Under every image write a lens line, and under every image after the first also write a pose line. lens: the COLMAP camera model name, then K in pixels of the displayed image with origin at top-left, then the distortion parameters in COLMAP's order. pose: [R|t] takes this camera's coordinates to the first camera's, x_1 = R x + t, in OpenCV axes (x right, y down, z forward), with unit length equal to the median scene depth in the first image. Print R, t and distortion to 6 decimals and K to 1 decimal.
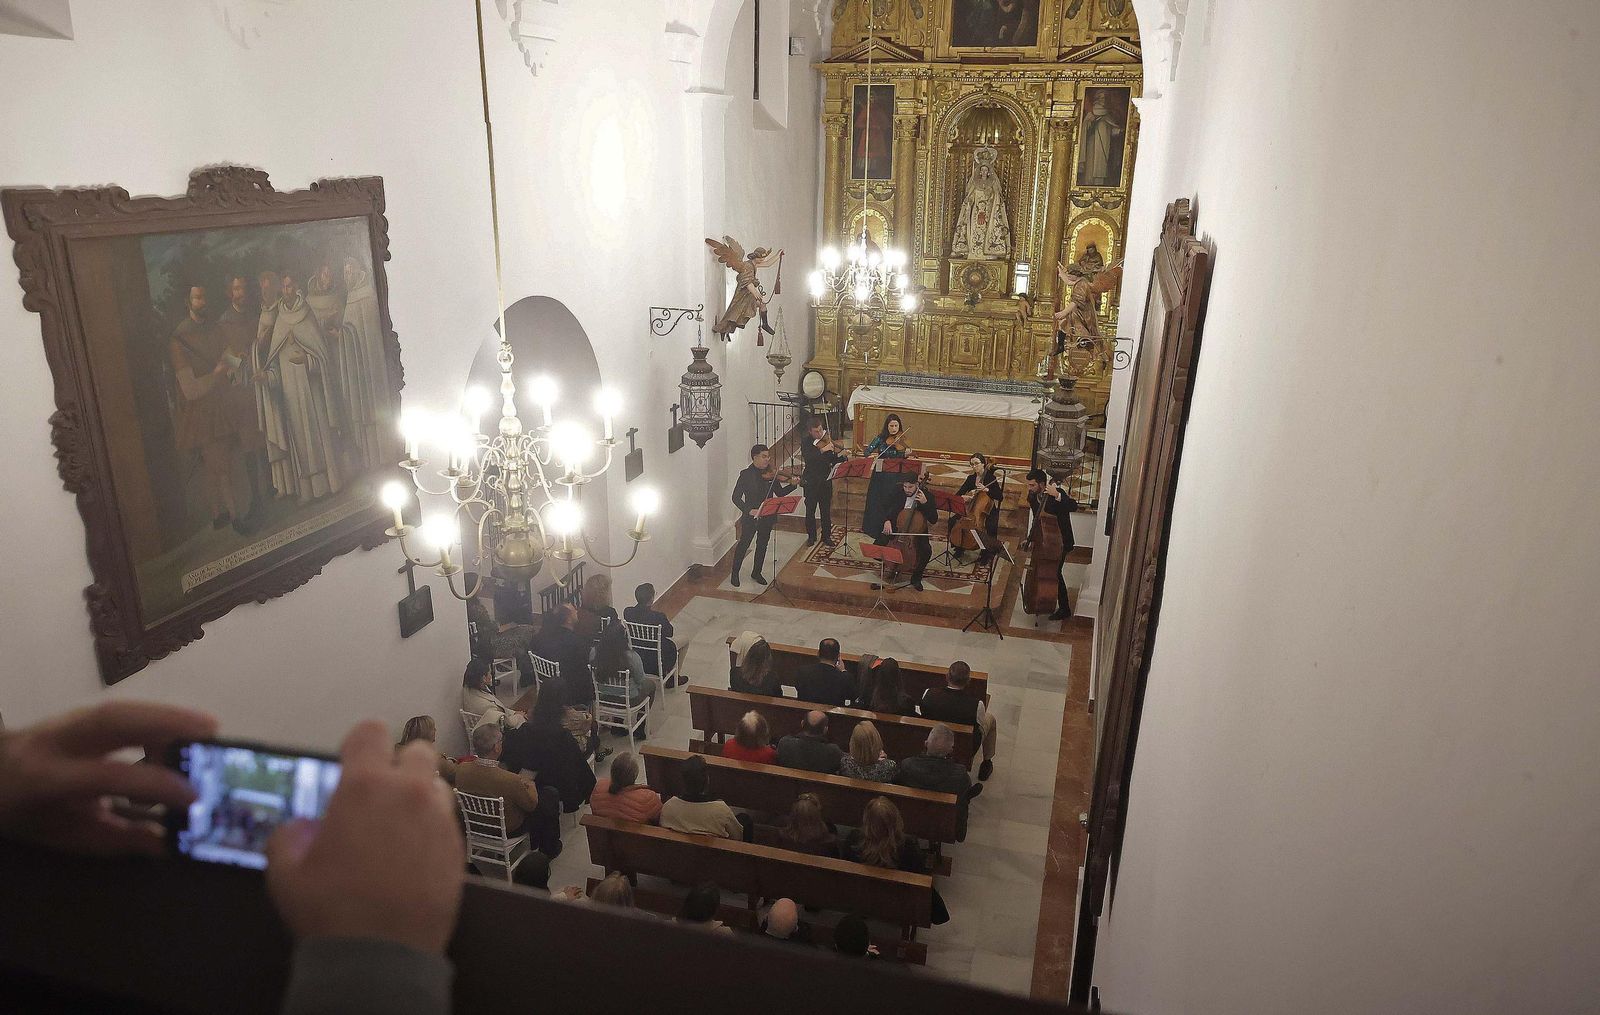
lens RADIAL K [[1117.7, 0, 799.5], [0, 1117.7, 538.6], [0, 0, 1]] dist [0.017250, -0.003544]
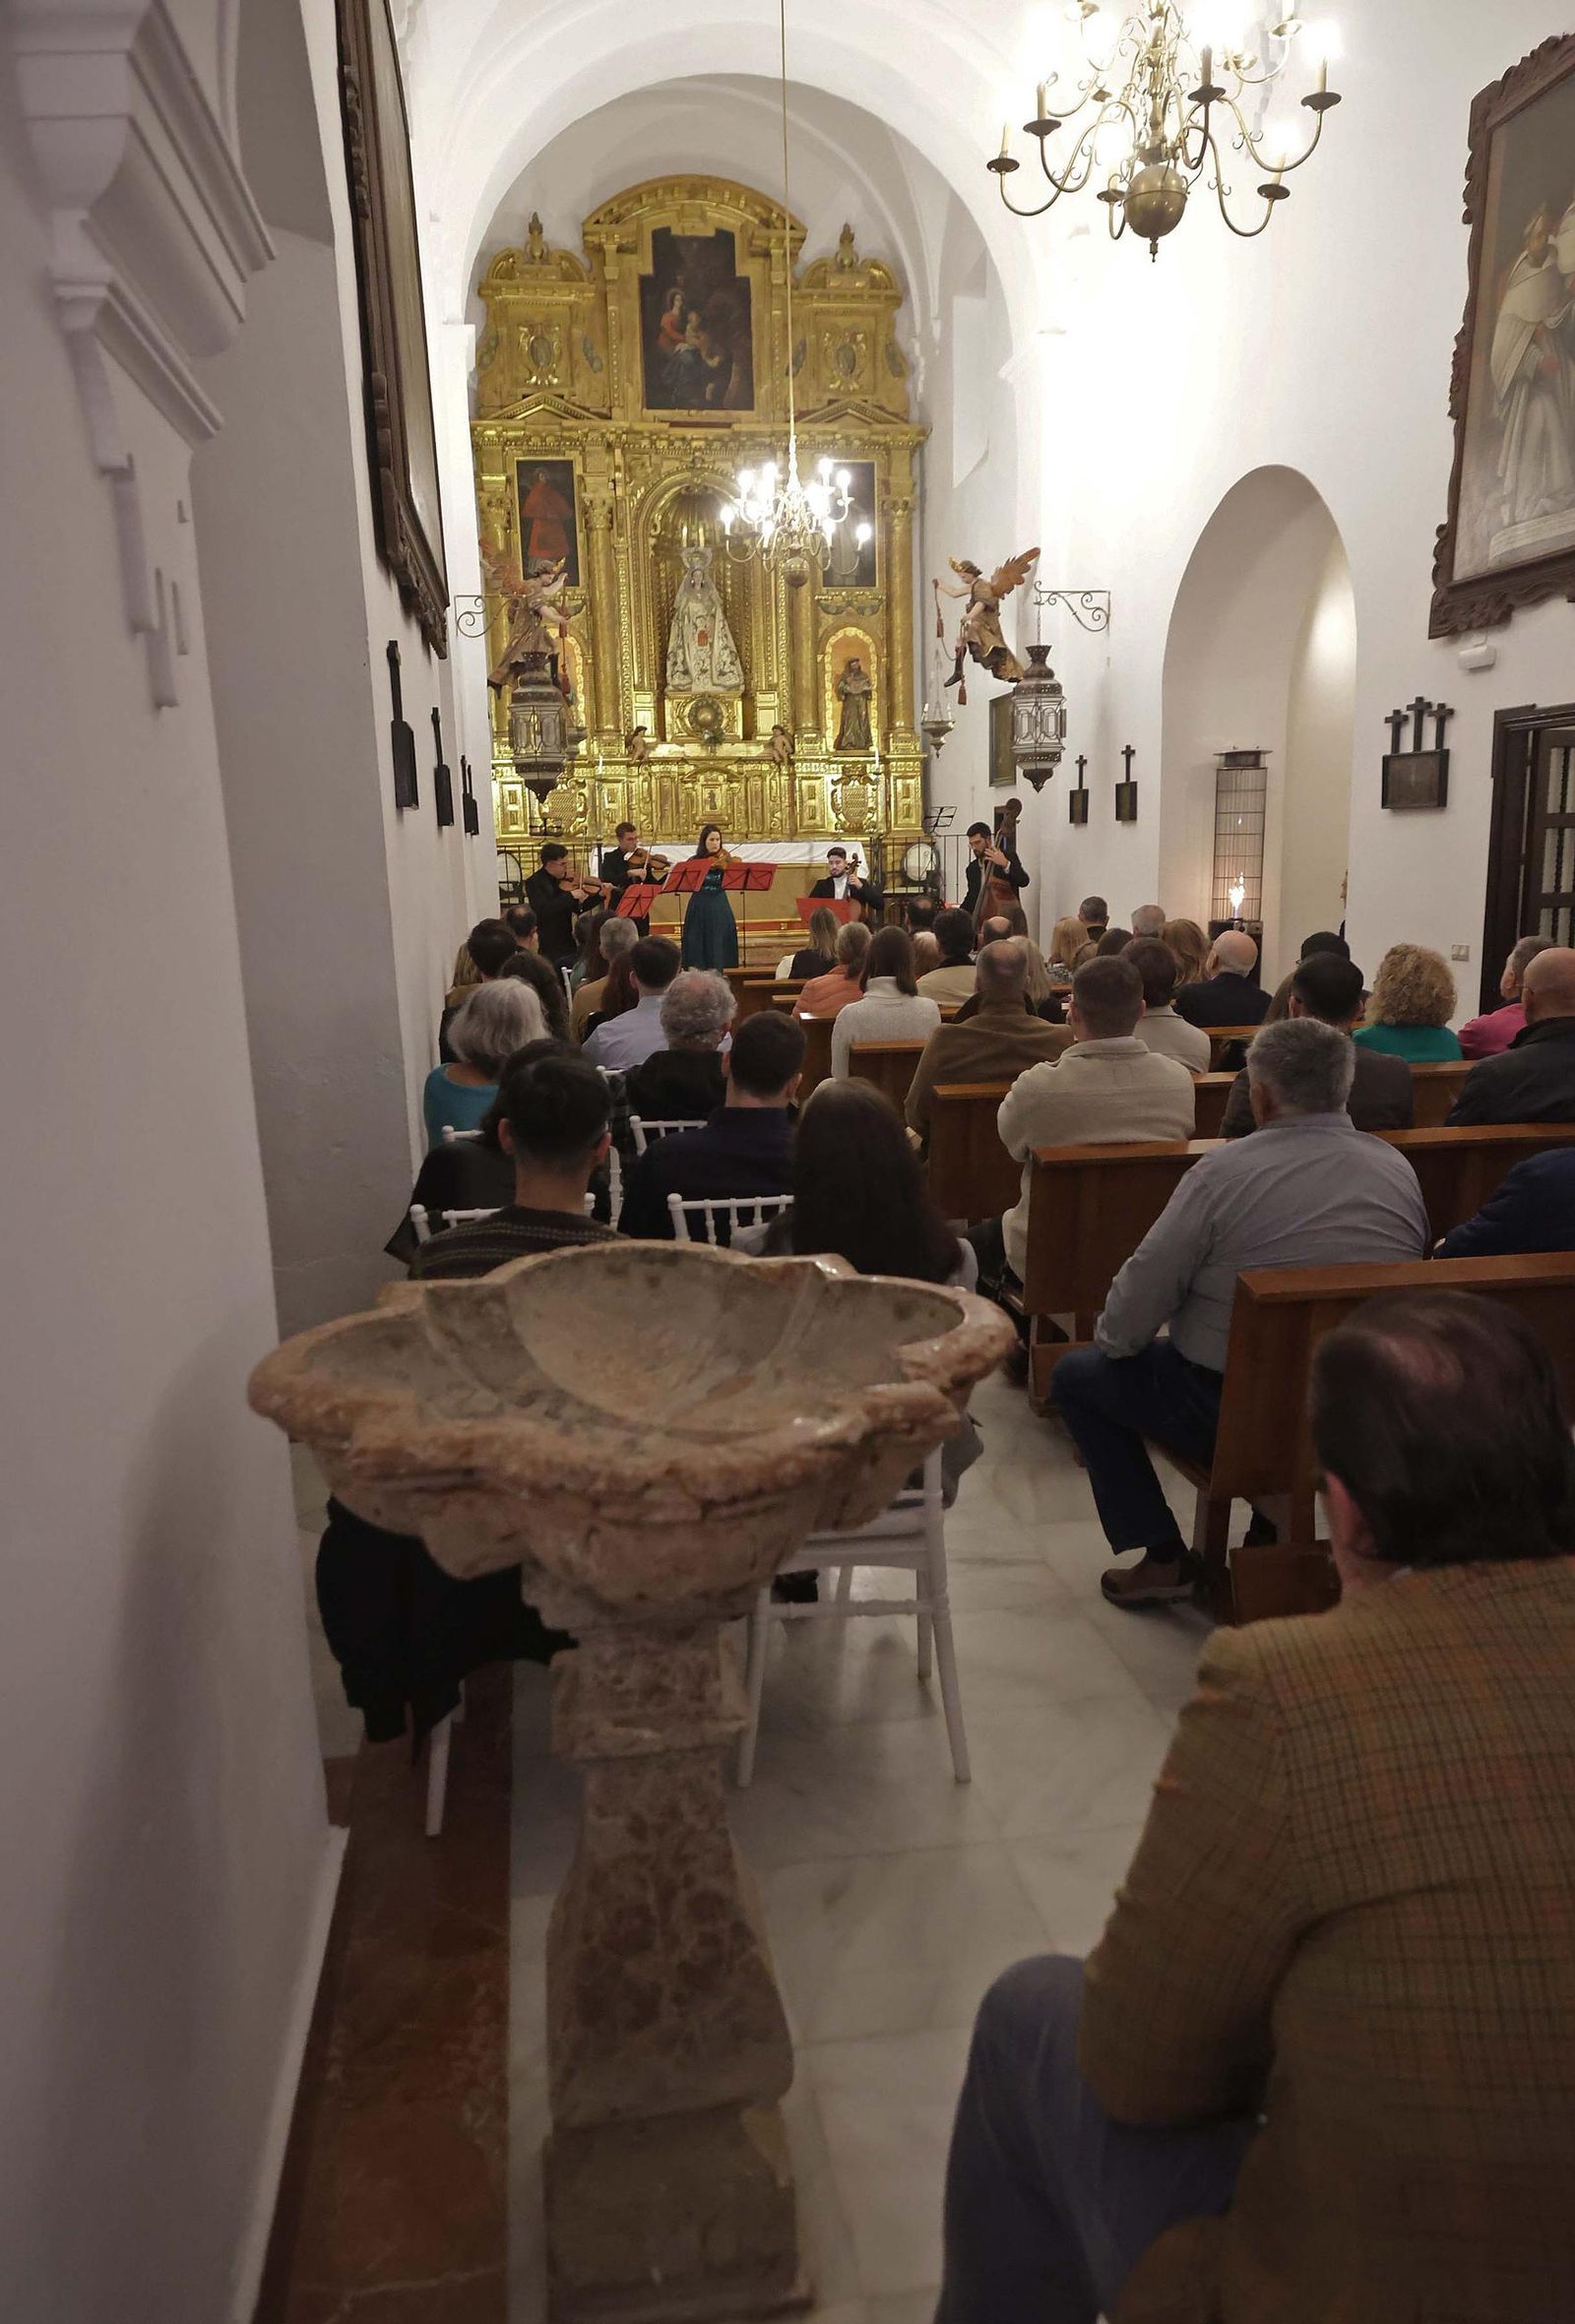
lens RADIAL K [[1612.2, 0, 769.7], [0, 1612.2, 1144.7], [0, 0, 1]] dist [0.022552, 0.007523]
pose [[0.907515, -0.114611, 0.404080, -0.350607], [0.180707, 0.975000, -0.129304, 0.247979], [-0.379158, 0.190366, 0.905539, 0.084099]]
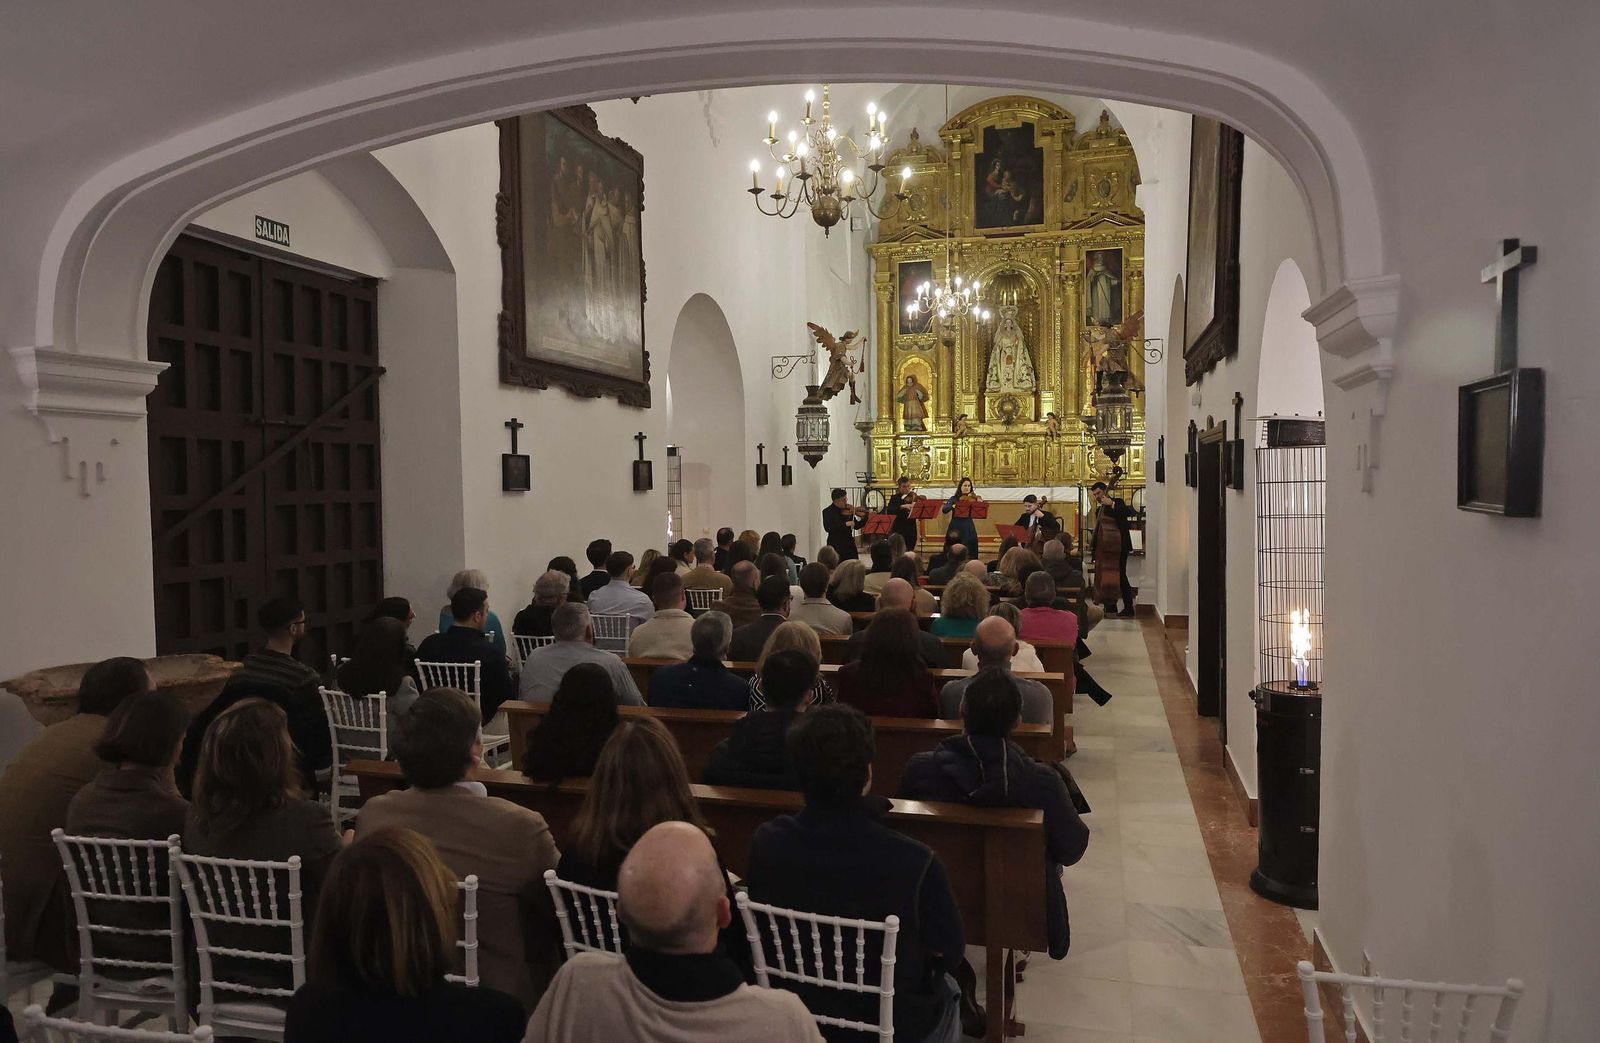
lens RADIAL K [[1129.0, 0, 790.9], [0, 1129.0, 525.0], [0, 0, 1]] dist [0.019717, 0.000642]
pose [[0.999564, -0.028215, 0.008648, -0.112549], [0.029508, 0.951735, -0.305501, 0.317058], [0.000389, 0.305623, 0.952153, -0.133040]]
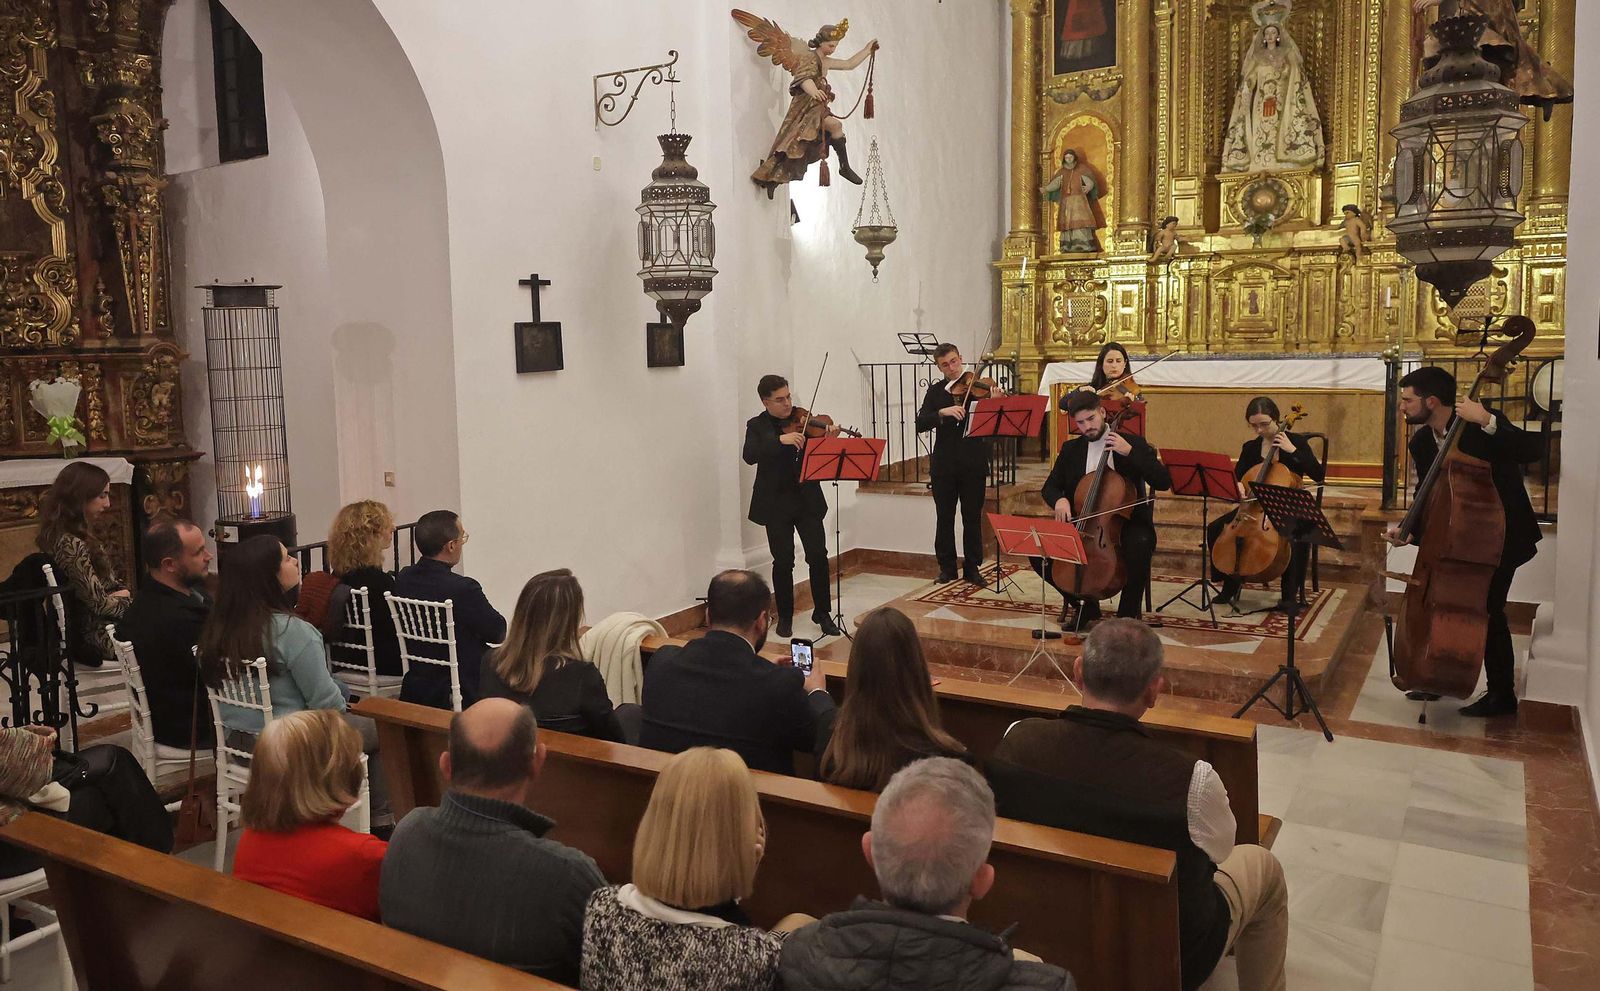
lens RADIAL K [[1204.3, 0, 758.6], [0, 1204.3, 448.9], [0, 0, 1]] dist [0.023502, -0.004018]
pose [[0.961767, -0.012644, -0.273576, 0.091923], [-0.057899, 0.966967, -0.248239, 0.100282], [0.267678, 0.254588, 0.929265, 0.450885]]
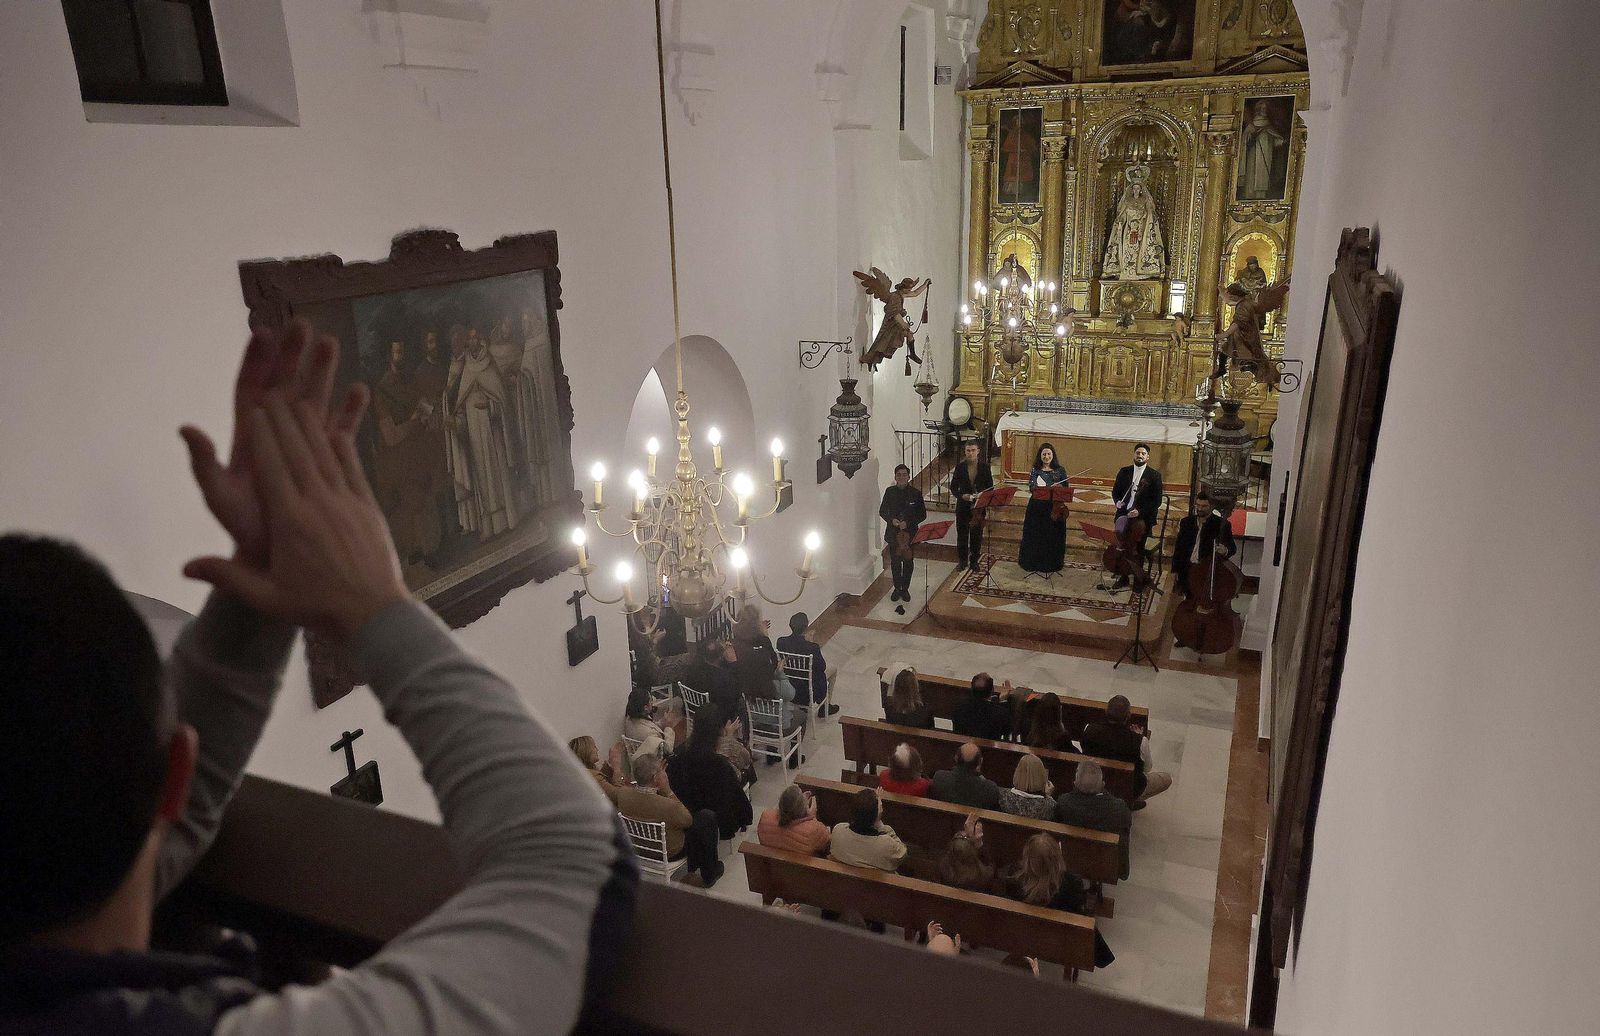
lens RADIAL K [[1129.0, 0, 784.9], [0, 1129.0, 534.7], [0, 0, 1]] dist [0.019717, 0.000642]
pose [[0.990738, -0.004451, -0.135712, -0.007199], [0.001039, 0.999682, -0.025200, -0.004233], [0.135781, 0.024826, 0.990428, -0.013060]]
